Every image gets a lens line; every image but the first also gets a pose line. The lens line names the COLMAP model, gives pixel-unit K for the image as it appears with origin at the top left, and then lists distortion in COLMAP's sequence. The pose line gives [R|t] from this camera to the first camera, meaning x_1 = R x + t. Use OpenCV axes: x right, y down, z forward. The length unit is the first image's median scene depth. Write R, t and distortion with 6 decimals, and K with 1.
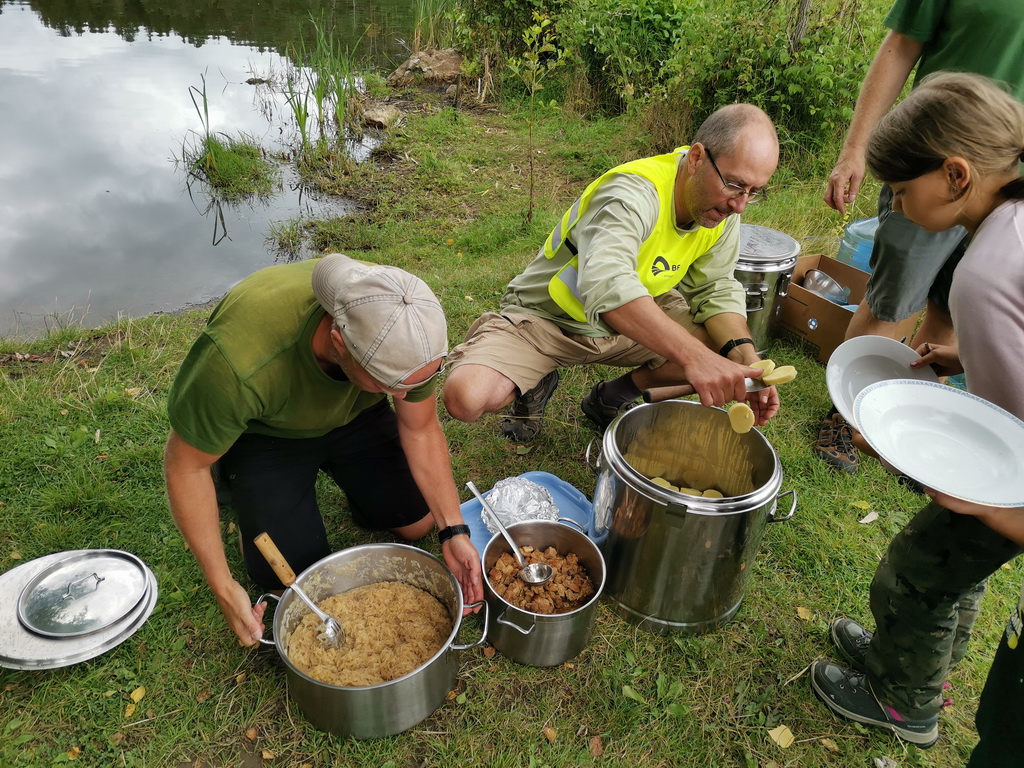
lens RADIAL K [[780.3, 0, 513.0], [0, 780.3, 424.8], [0, 0, 1]] dist [0.008752, 0.002772]
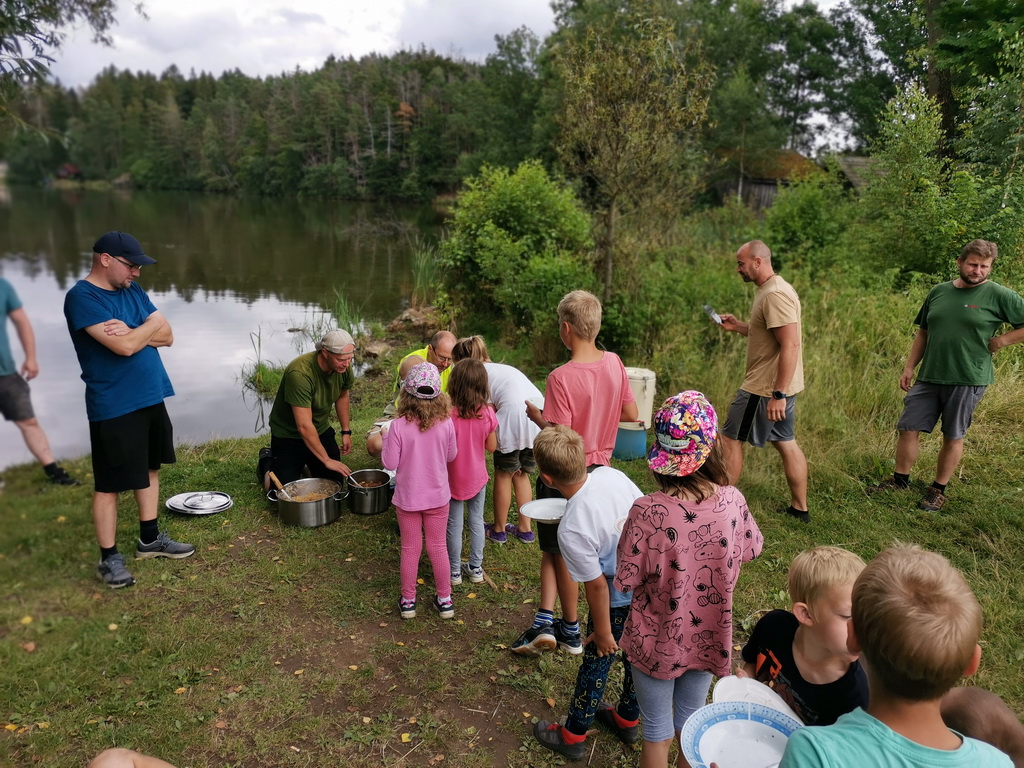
lens RADIAL K [[768.9, 0, 512.0], [0, 768.9, 384.0], [0, 0, 1]] dist [0.051182, -0.062058]
pose [[0.999508, -0.019139, -0.024848, 0.126749], [0.009788, 0.943008, -0.332625, 0.156986], [0.029798, 0.332218, 0.942732, -0.352921]]
